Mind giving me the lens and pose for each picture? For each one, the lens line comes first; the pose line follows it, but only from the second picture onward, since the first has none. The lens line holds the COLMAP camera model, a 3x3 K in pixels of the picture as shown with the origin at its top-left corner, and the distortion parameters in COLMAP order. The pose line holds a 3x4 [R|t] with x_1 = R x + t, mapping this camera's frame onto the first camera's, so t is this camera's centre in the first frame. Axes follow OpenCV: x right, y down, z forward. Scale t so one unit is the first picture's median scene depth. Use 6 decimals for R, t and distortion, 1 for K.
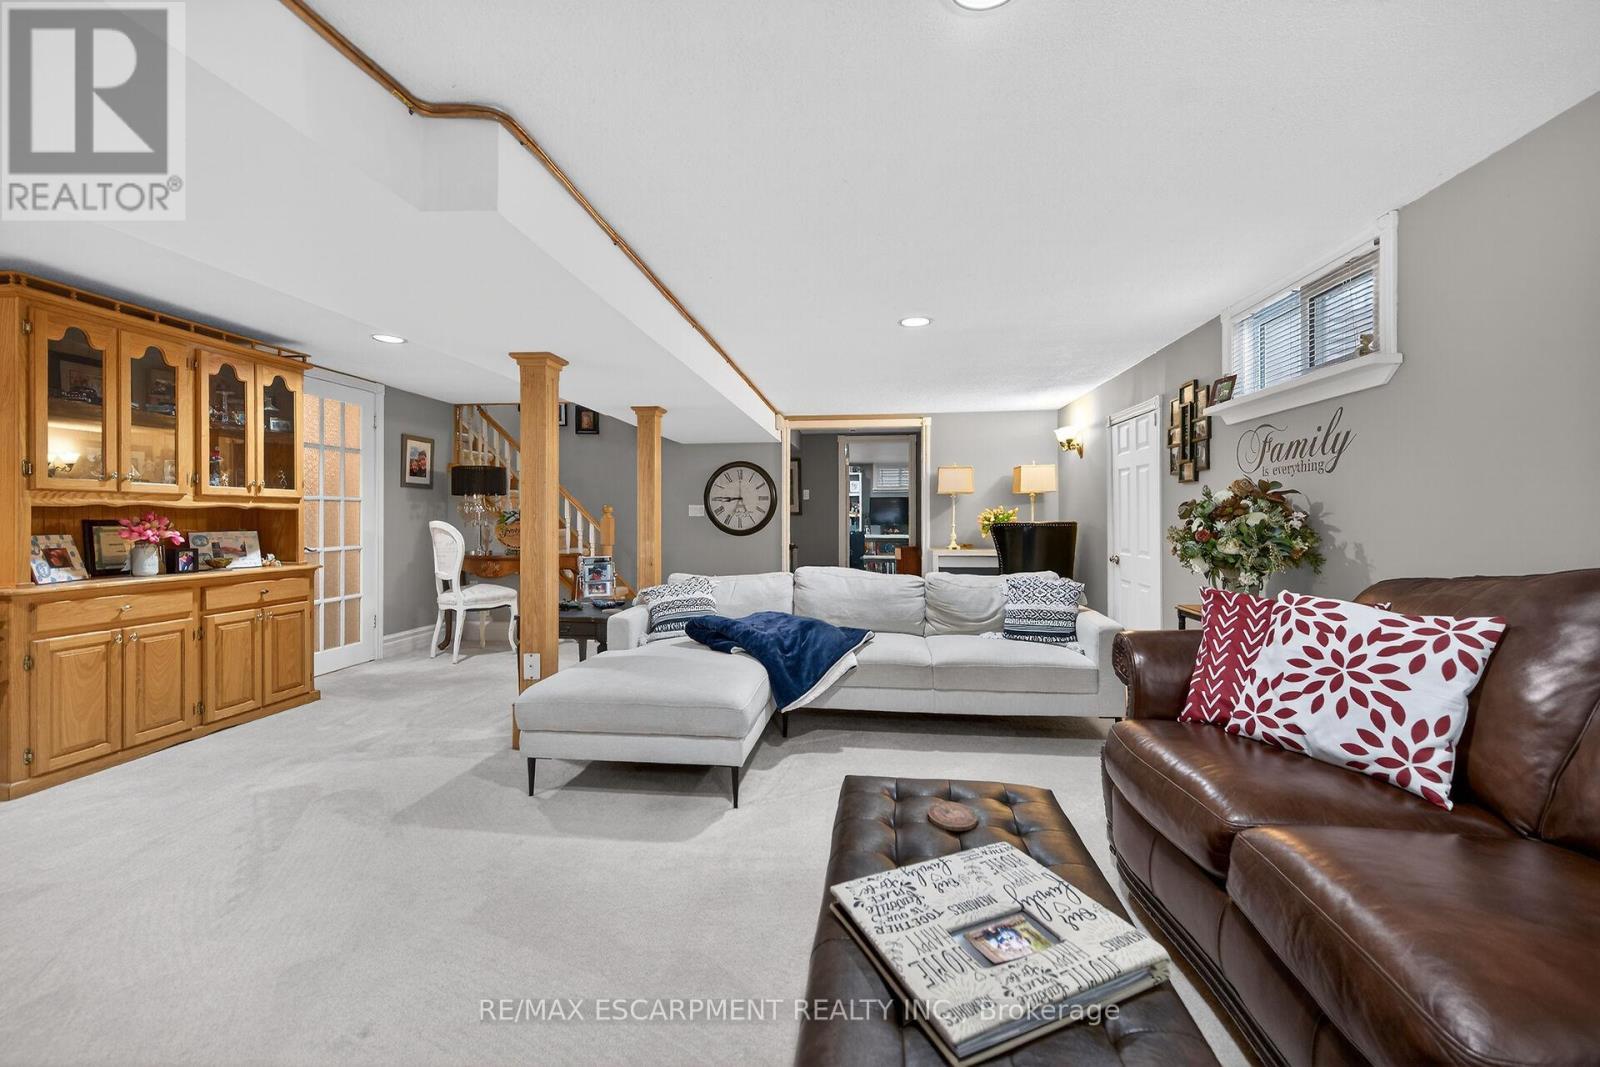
lens RADIAL K [[630.2, 0, 795.9], [0, 630.2, 523.0], [0, 0, 1]] dist [0.001905, -0.001038]
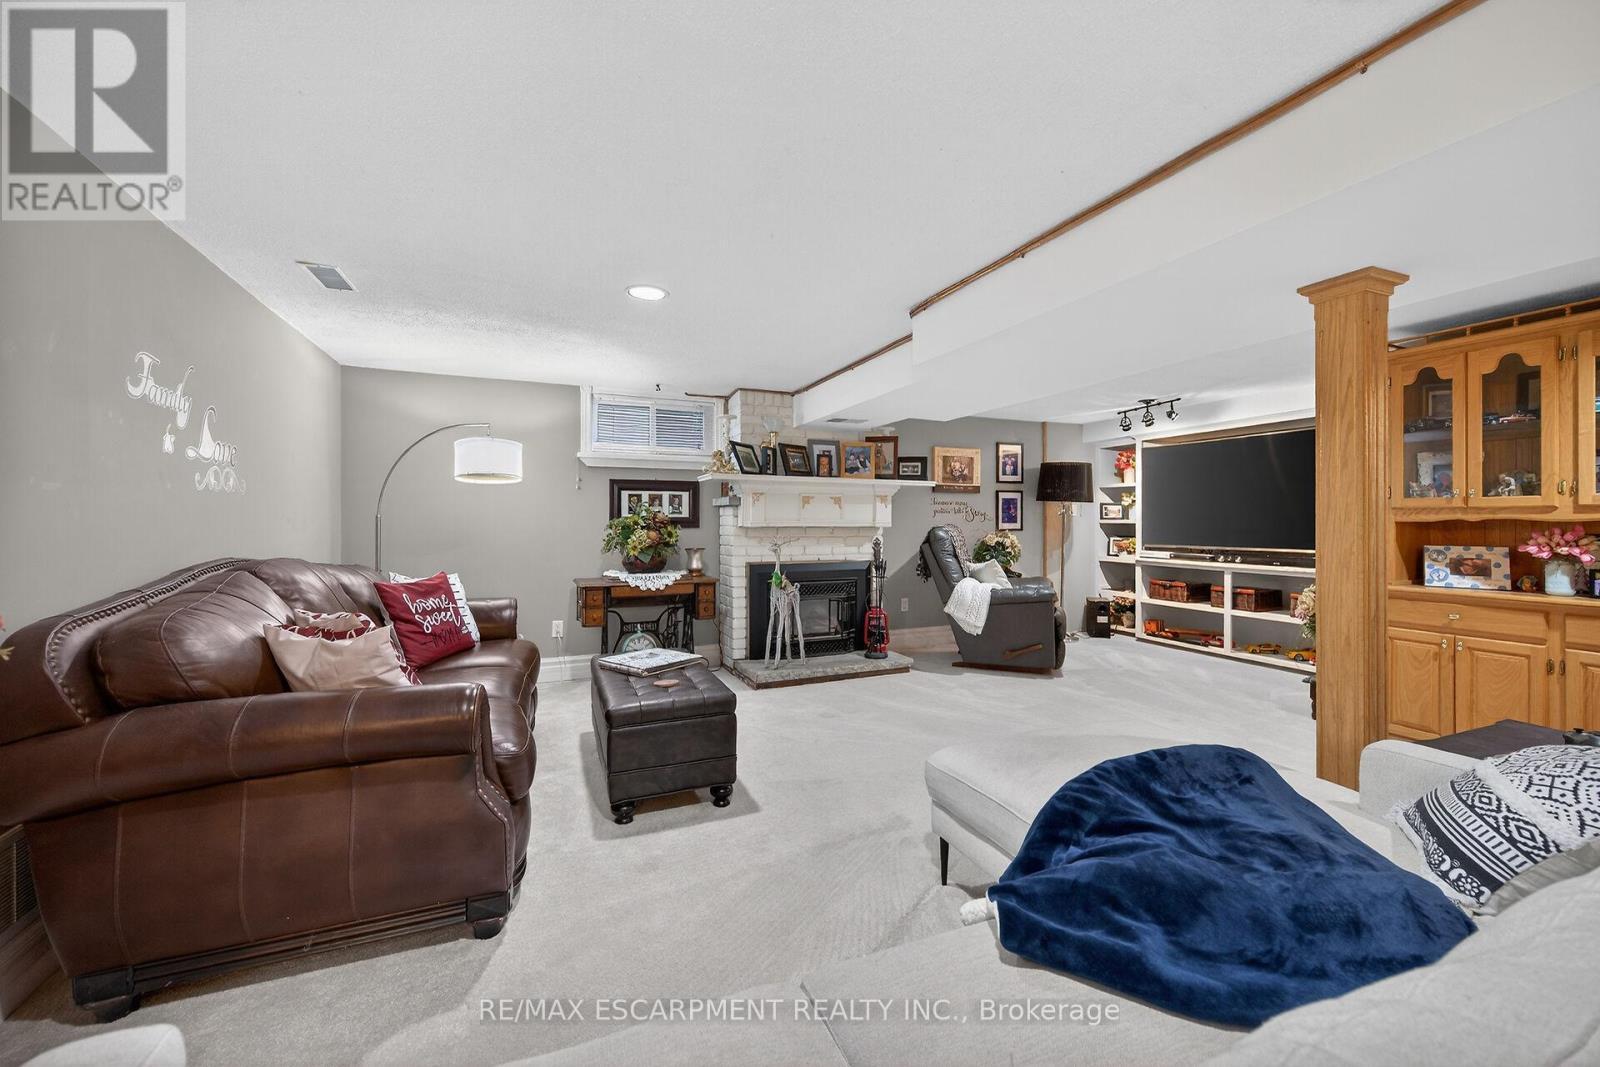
lens RADIAL K [[630.2, 0, 790.3], [0, 630.2, 529.0], [0, 0, 1]] dist [0.001905, -0.001038]
pose [[-0.865706, 0.005222, -0.500525, 0.412727], [-0.002385, 0.999891, 0.014557, -0.024528], [0.500546, 0.013796, -0.865600, 1.293067]]
